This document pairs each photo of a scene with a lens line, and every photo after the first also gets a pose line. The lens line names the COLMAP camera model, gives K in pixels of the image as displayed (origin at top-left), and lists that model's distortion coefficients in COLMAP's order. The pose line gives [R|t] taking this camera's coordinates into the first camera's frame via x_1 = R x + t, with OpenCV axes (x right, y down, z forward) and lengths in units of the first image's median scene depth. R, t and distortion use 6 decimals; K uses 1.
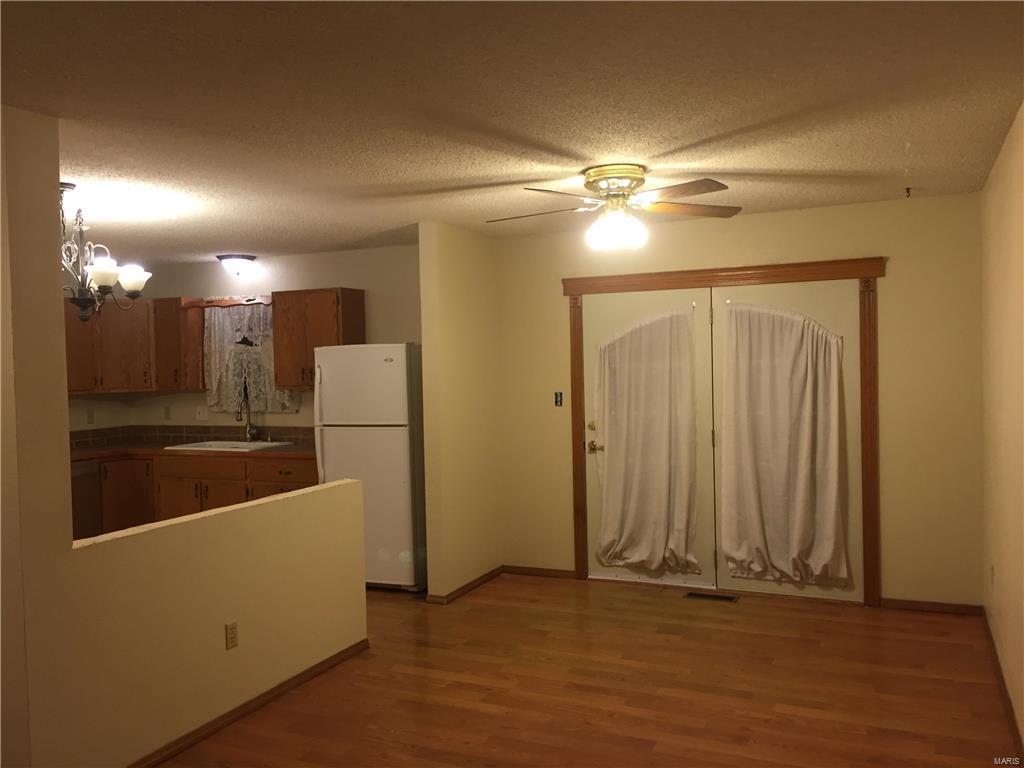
lens RADIAL K [[862.4, 0, 512.1], [0, 862.4, 379.7], [0, 0, 1]] dist [0.064980, -0.083058]
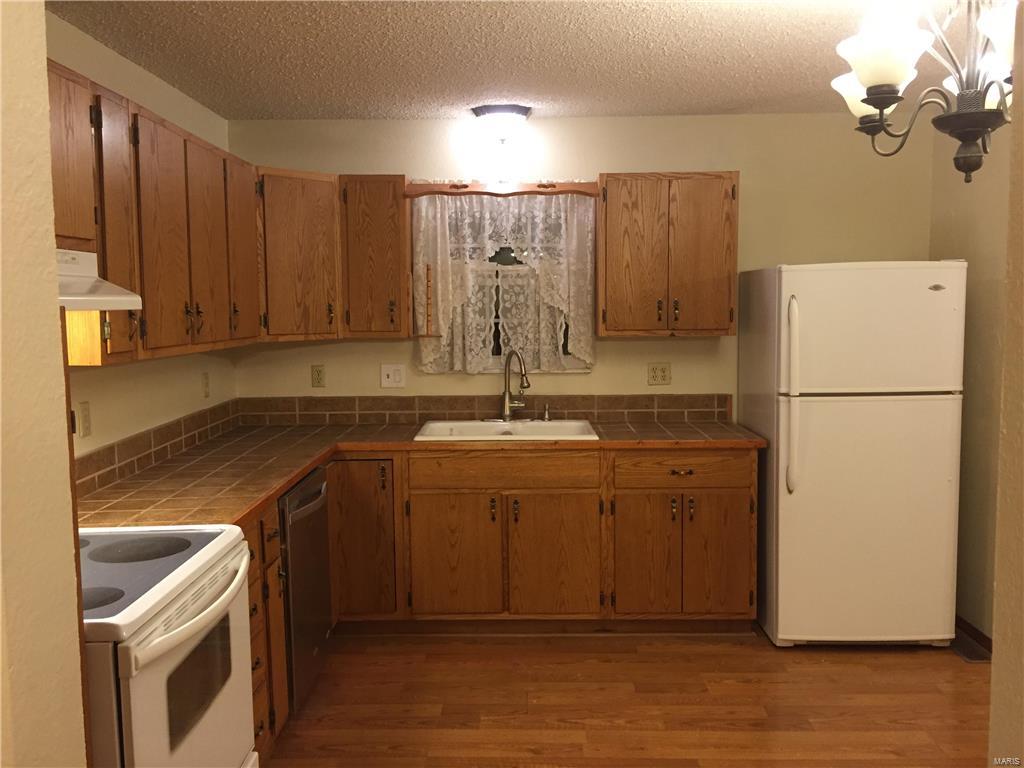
lens RADIAL K [[862.4, 0, 512.1], [0, 862.4, 379.7], [0, 0, 1]] dist [0.064980, -0.083058]
pose [[0.915154, -0.019627, 0.402627, -0.561913], [-0.004516, 0.998252, 0.058927, 0.006391], [-0.403080, -0.055746, 0.913465, 0.454580]]
